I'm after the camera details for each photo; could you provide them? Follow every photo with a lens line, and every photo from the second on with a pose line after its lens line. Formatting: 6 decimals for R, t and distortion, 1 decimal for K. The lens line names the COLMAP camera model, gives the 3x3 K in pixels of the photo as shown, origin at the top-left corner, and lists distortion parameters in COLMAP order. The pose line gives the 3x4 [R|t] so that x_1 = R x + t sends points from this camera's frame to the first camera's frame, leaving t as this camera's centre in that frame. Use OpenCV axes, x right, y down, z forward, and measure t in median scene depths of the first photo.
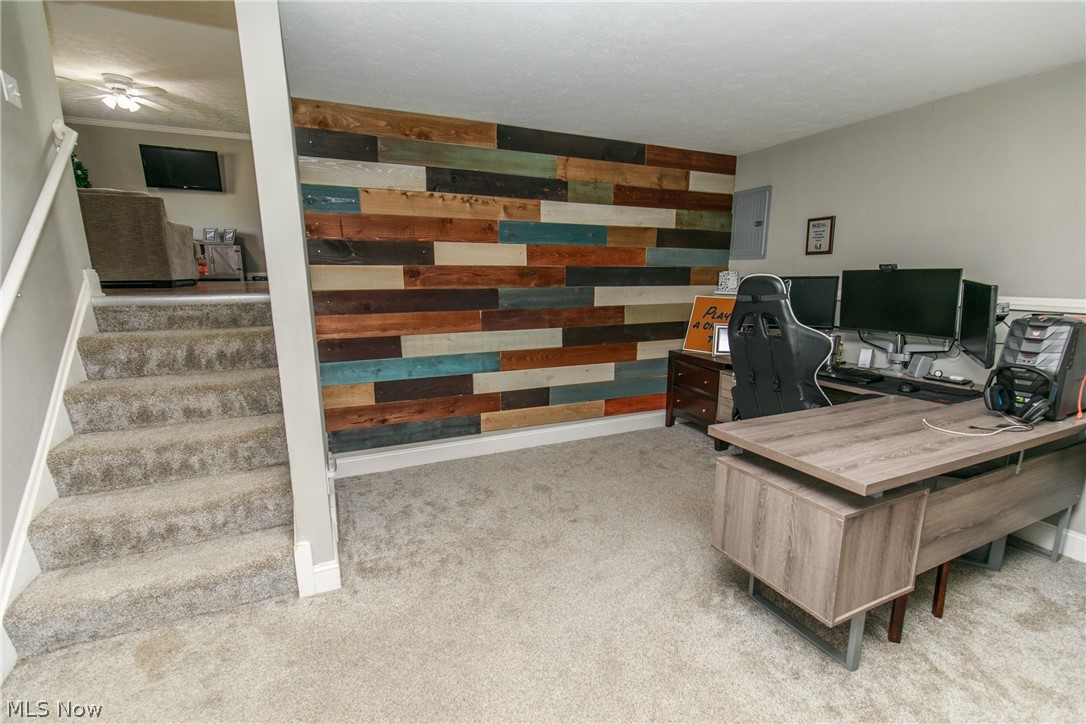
lens RADIAL K [[485.5, 0, 548.1], [0, 485.5, 374.3], [0, 0, 1]] dist [-0.001012, -0.000120]
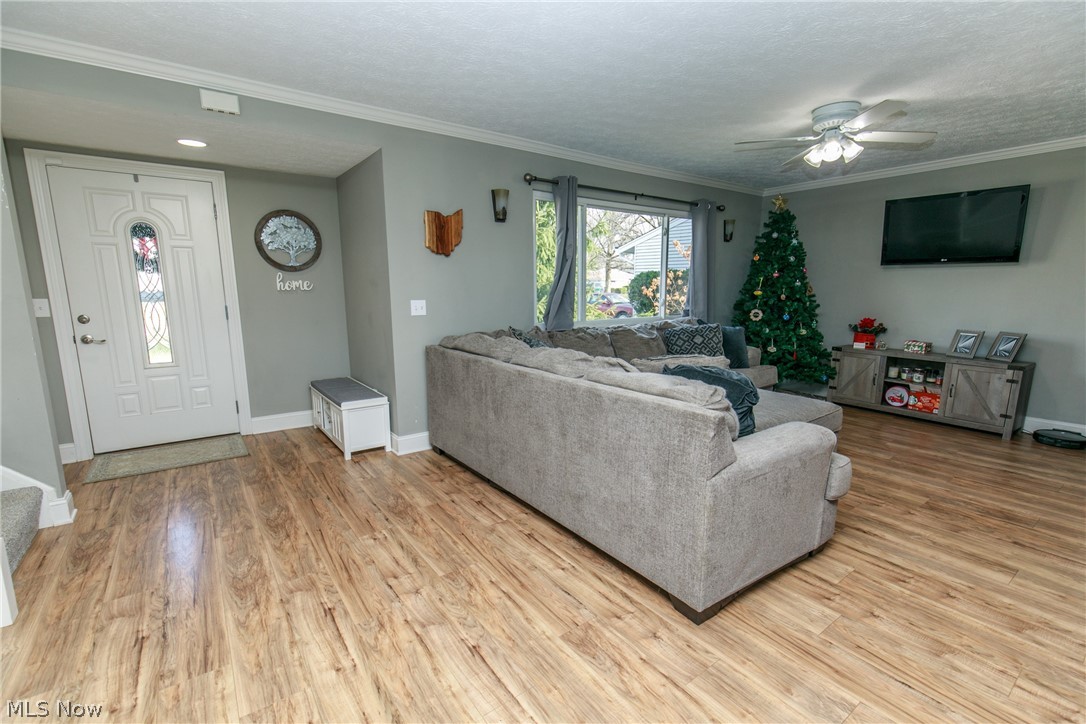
lens RADIAL K [[485.5, 0, 548.1], [0, 485.5, 374.3], [0, 0, 1]] dist [-0.001012, -0.000120]
pose [[0.198090, 0.168201, -0.965644, -0.225677], [-0.199101, 0.971533, 0.128383, -0.199306], [0.959750, 0.166829, 0.225940, 0.378274]]
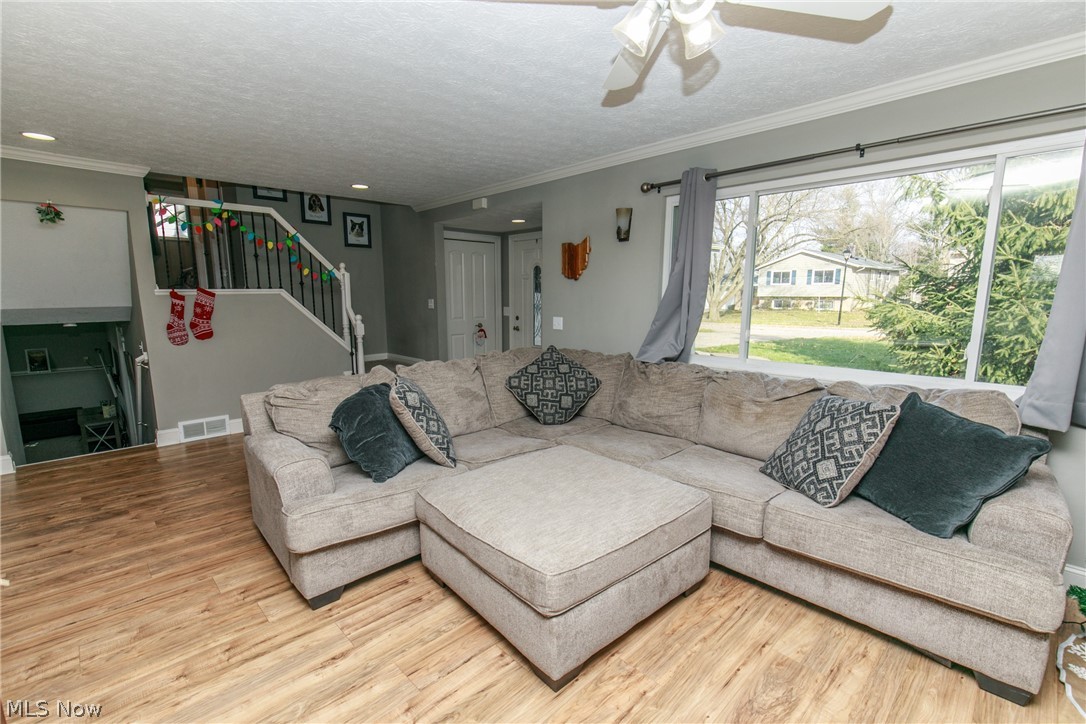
lens RADIAL K [[485.5, 0, 548.1], [0, 485.5, 374.3], [0, 0, 1]] dist [-0.001012, -0.000120]
pose [[-0.944566, 0.053131, -0.323993, -0.754901], [-0.068396, 0.933326, 0.352456, -0.424031], [0.321118, 0.355078, -0.877954, 1.290701]]
